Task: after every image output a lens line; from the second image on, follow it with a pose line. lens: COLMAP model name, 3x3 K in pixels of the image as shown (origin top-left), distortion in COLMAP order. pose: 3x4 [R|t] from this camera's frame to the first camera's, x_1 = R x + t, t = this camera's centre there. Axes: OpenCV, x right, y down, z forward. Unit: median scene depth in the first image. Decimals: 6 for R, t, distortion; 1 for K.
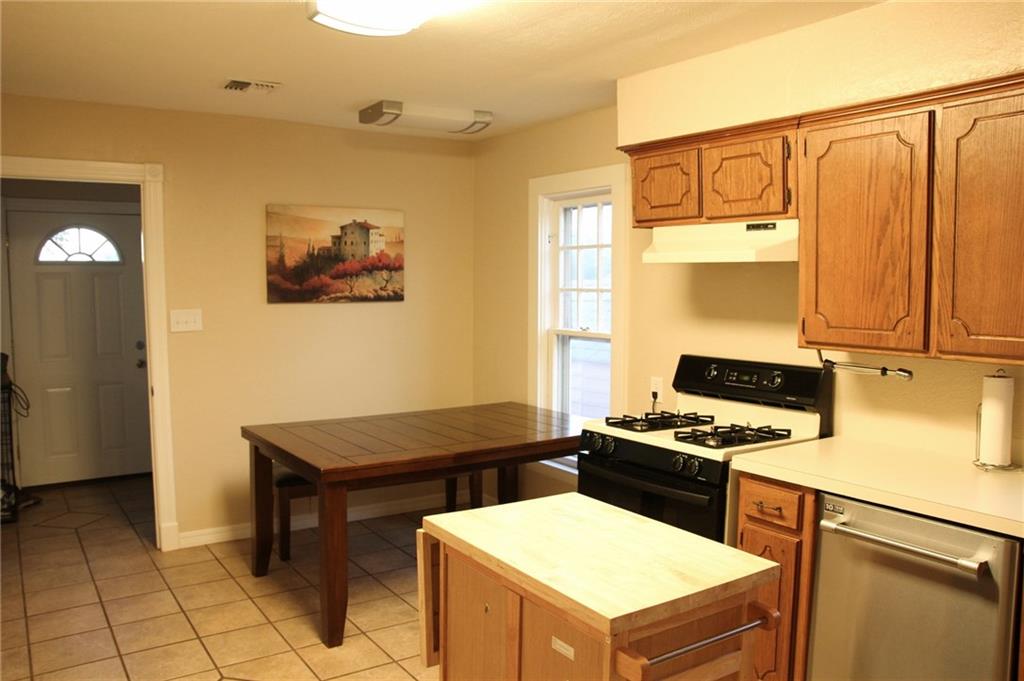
lens RADIAL K [[800.4, 0, 512.0], [0, 800.4, 340.5], [0, 0, 1]] dist [-0.155274, 0.148804]
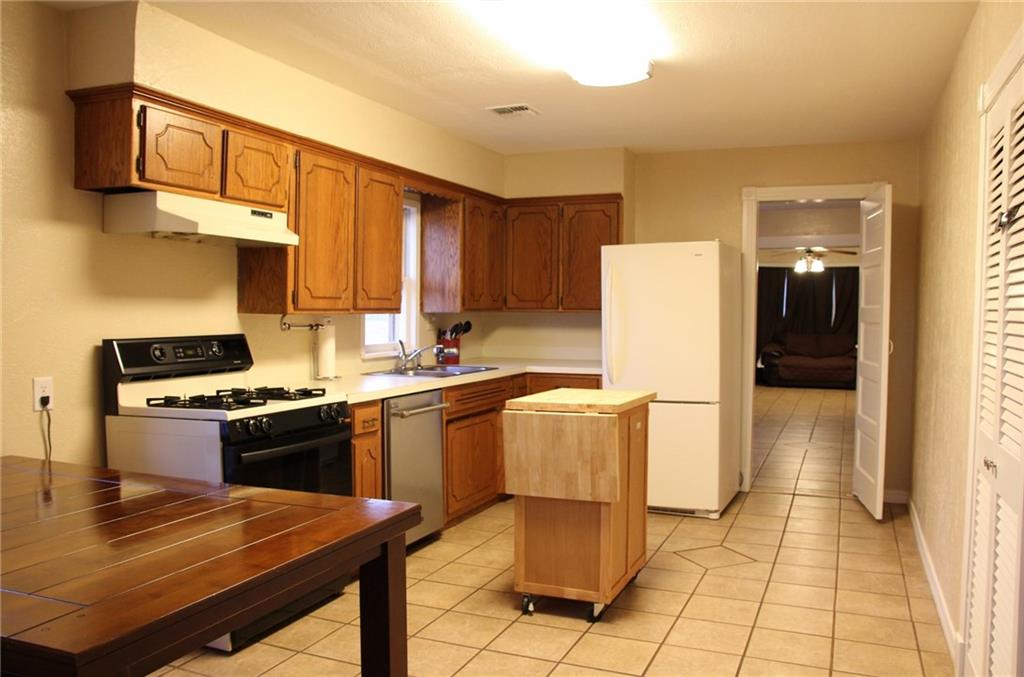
lens RADIAL K [[800.4, 0, 512.0], [0, 800.4, 338.5], [0, 0, 1]] dist [-0.155274, 0.148804]
pose [[-0.546048, -0.036394, 0.836963, -0.886258], [0.052498, 0.995606, 0.077543, -0.031089], [-0.836107, 0.086282, -0.541738, 1.349956]]
